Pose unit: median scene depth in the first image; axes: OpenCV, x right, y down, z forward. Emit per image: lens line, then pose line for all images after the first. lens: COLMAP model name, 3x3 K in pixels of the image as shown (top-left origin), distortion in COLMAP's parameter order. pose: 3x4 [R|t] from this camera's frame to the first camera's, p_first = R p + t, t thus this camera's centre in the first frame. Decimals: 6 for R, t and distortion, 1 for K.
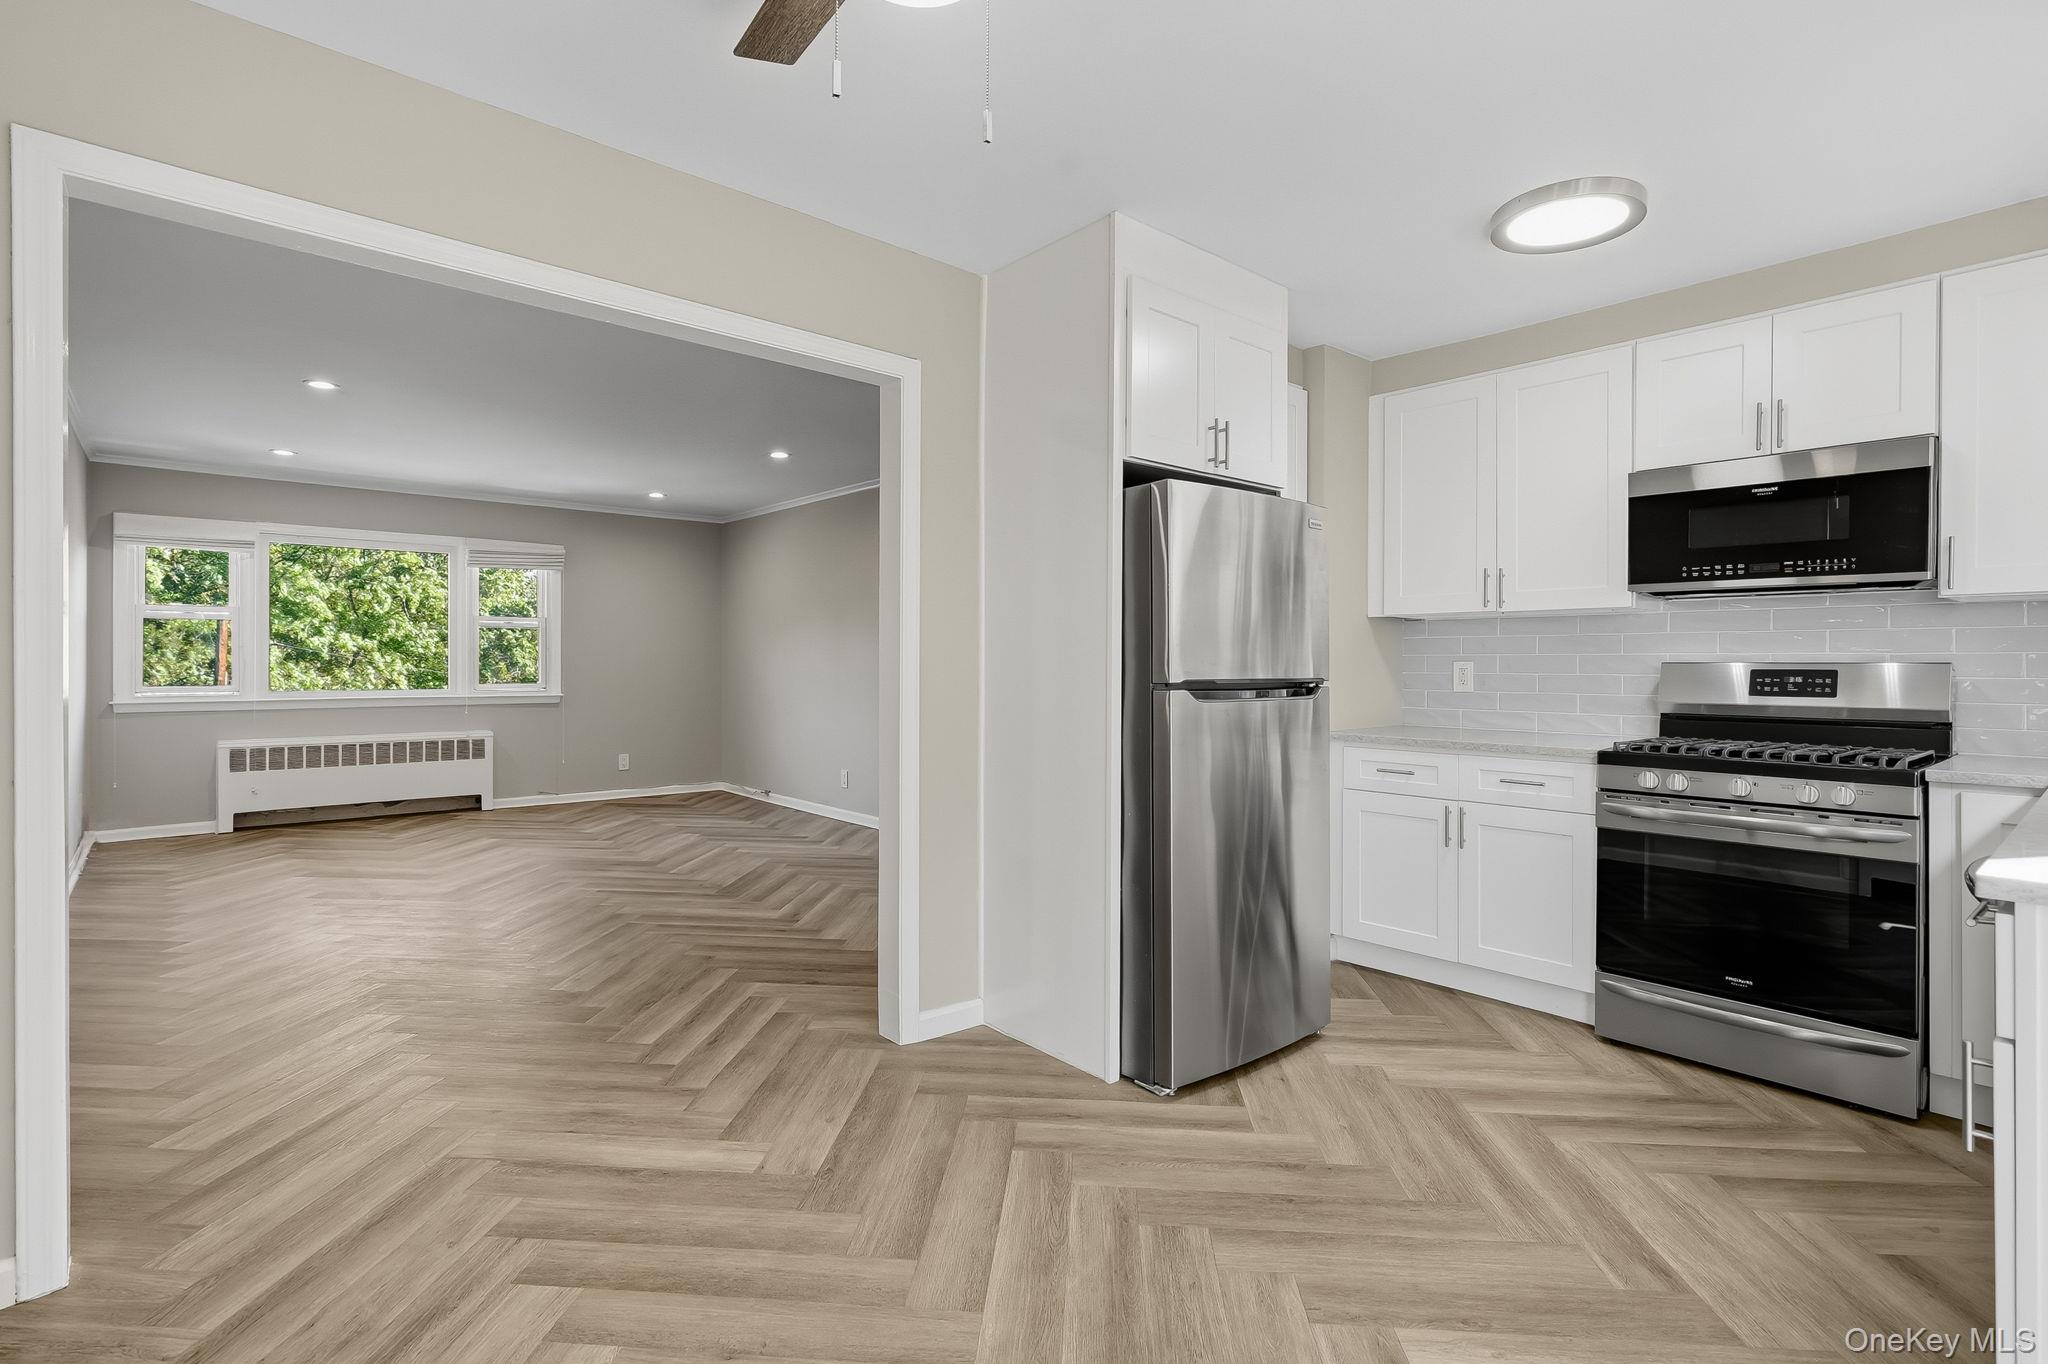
lens RADIAL K [[1038.5, 0, 1023.1], [0, 1038.5, 656.3], [0, 0, 1]] dist [-0.003234, -0.000275]
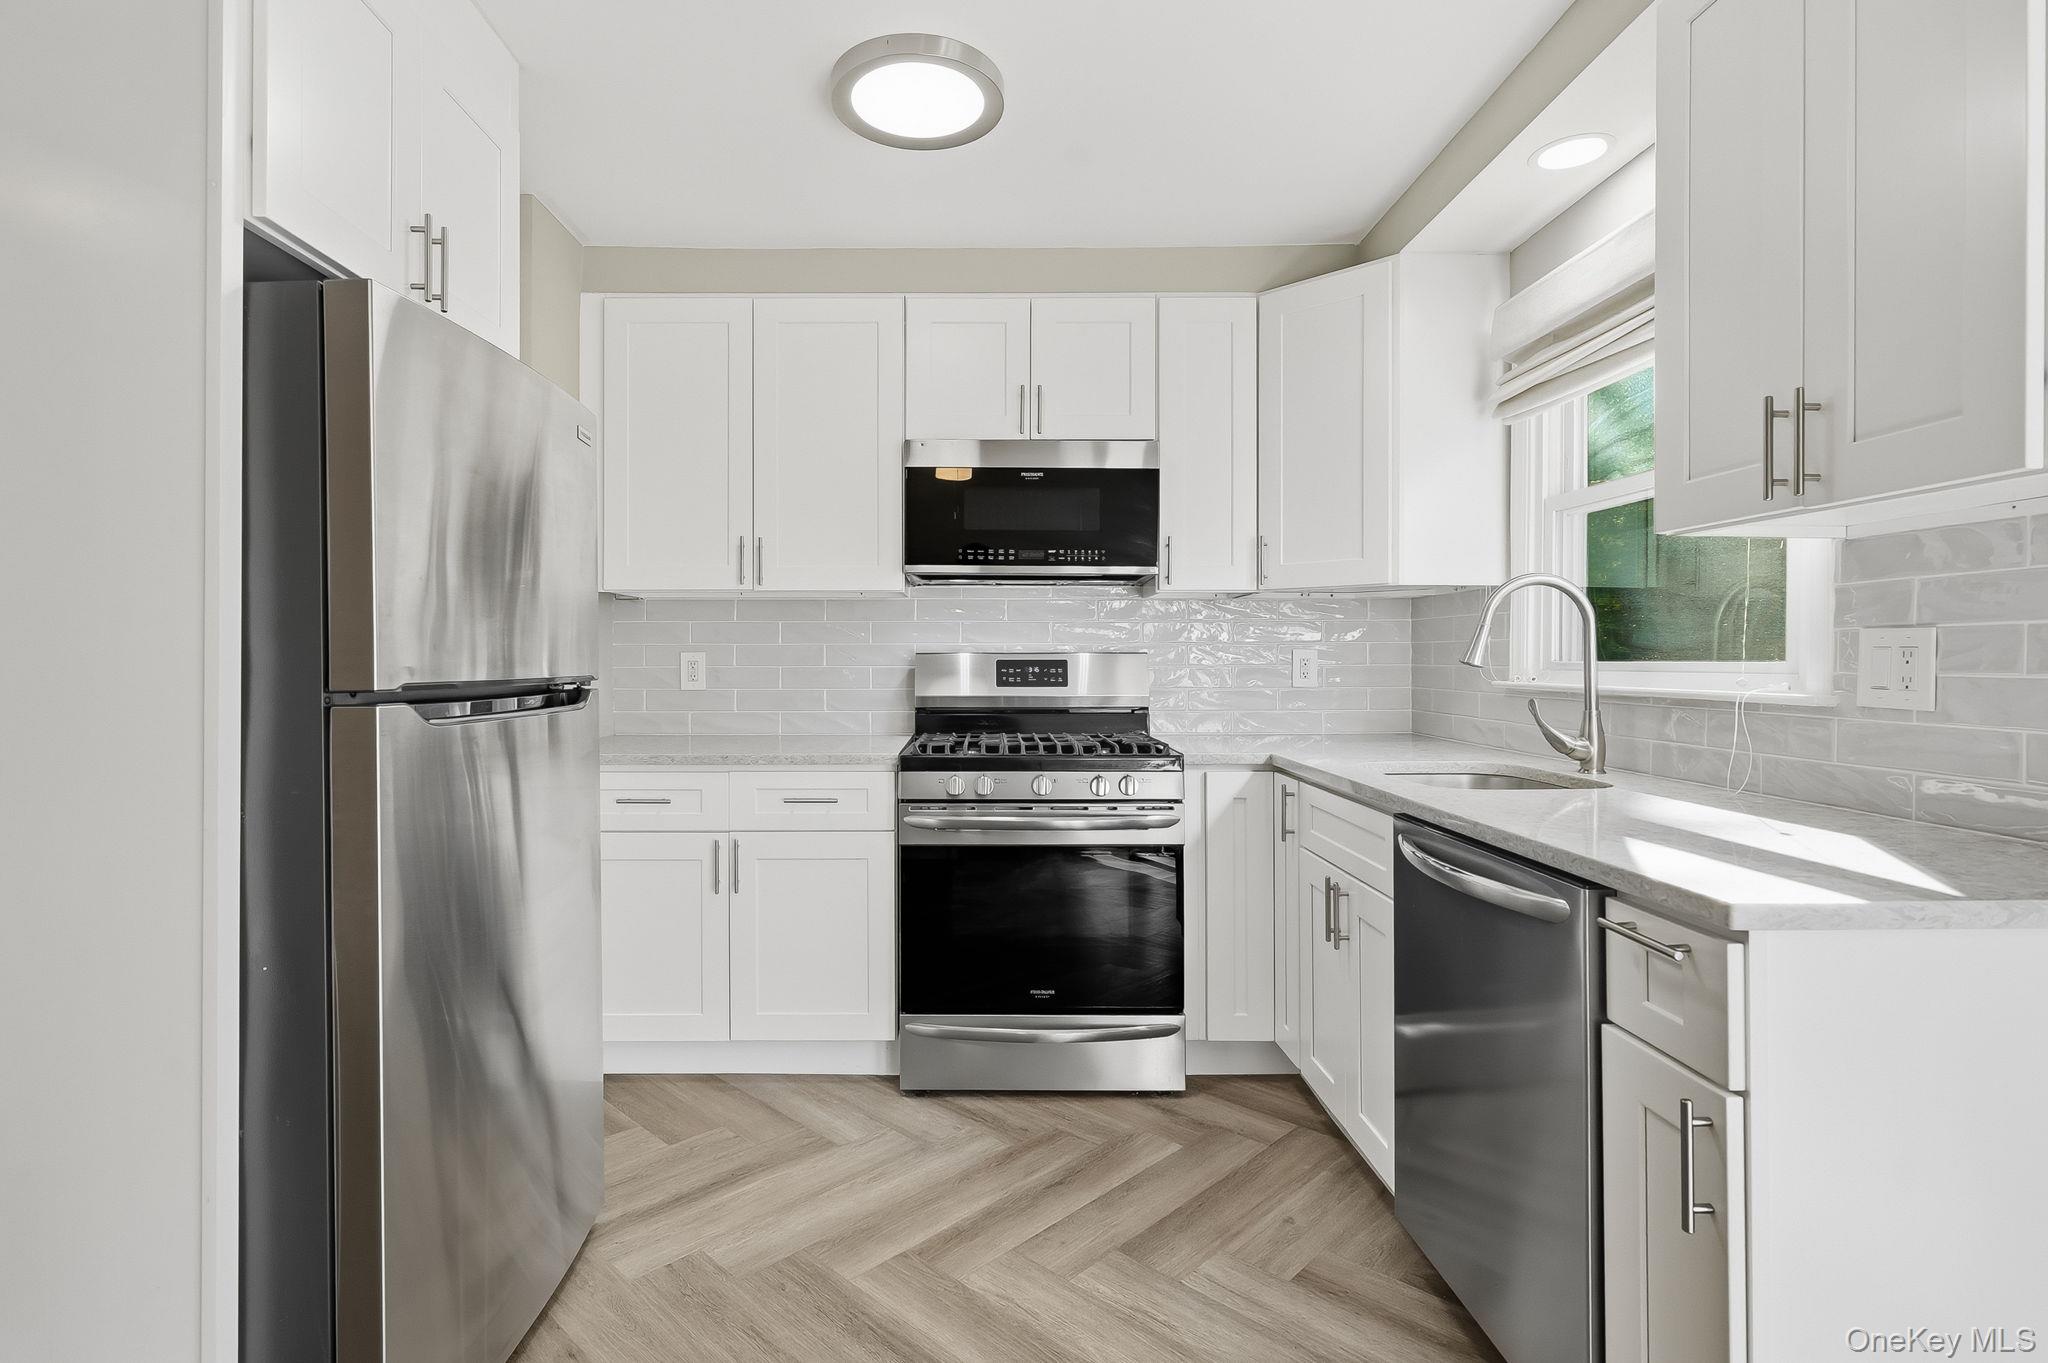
lens RADIAL K [[1038.5, 0, 1023.1], [0, 1038.5, 655.8], [0, 0, 1]] dist [-0.003234, -0.000275]
pose [[0.651826, -0.001891, 0.758366, -0.027492], [-0.001433, 0.999992, 0.003725, 0.005499], [-0.758367, -0.003515, 0.651818, 0.370755]]
